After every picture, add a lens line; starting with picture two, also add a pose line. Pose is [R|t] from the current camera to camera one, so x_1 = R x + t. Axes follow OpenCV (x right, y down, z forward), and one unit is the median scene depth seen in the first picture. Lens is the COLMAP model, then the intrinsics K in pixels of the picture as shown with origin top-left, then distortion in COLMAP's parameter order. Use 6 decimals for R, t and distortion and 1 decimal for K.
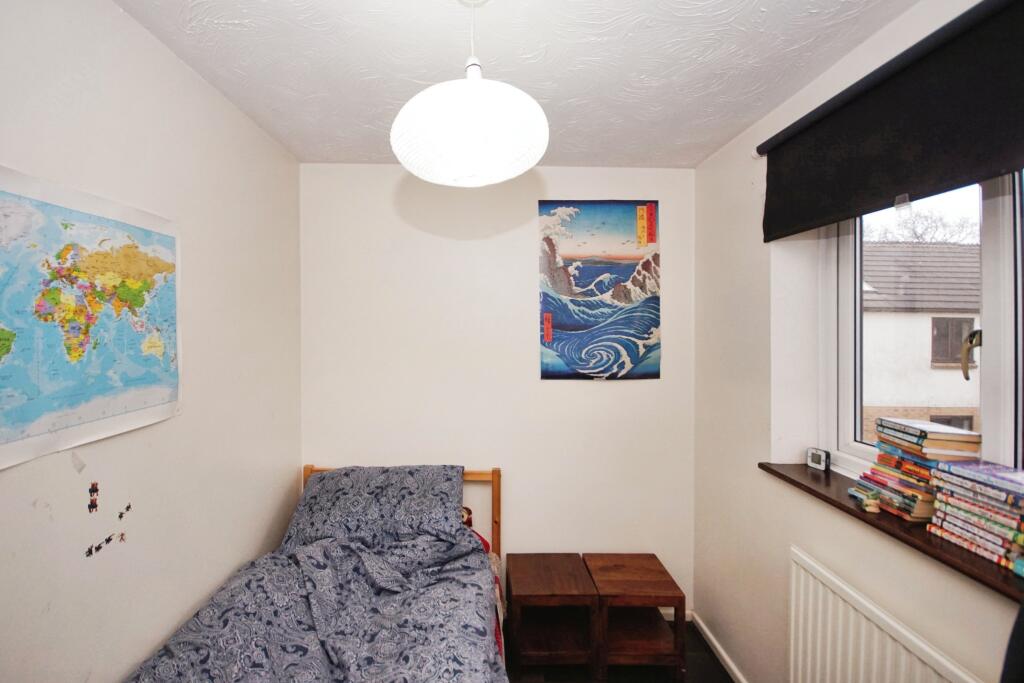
lens RADIAL K [[452.6, 0, 508.8], [0, 452.6, 337.4], [0, 0, 1]] dist [-0.000400, -0.007797]
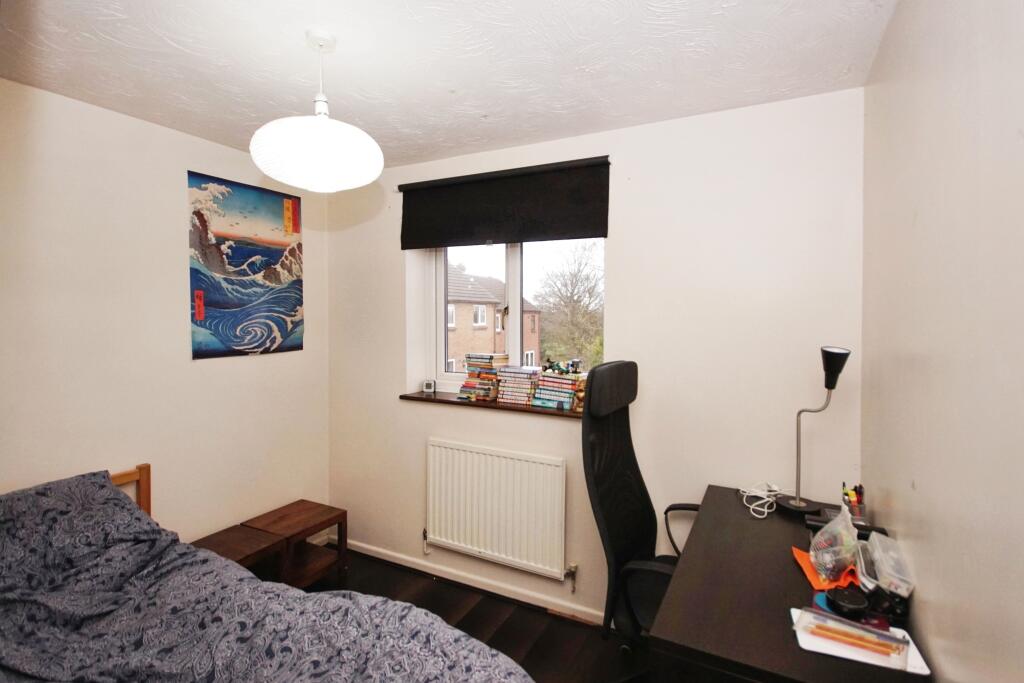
lens RADIAL K [[452.6, 0, 508.8], [0, 452.6, 337.4], [0, 0, 1]] dist [-0.000400, -0.007797]
pose [[0.502604, -0.051522, 0.862980, -0.422903], [0.019889, 0.998647, 0.048038, 0.013571], [-0.864288, -0.006981, 0.502949, -0.057086]]
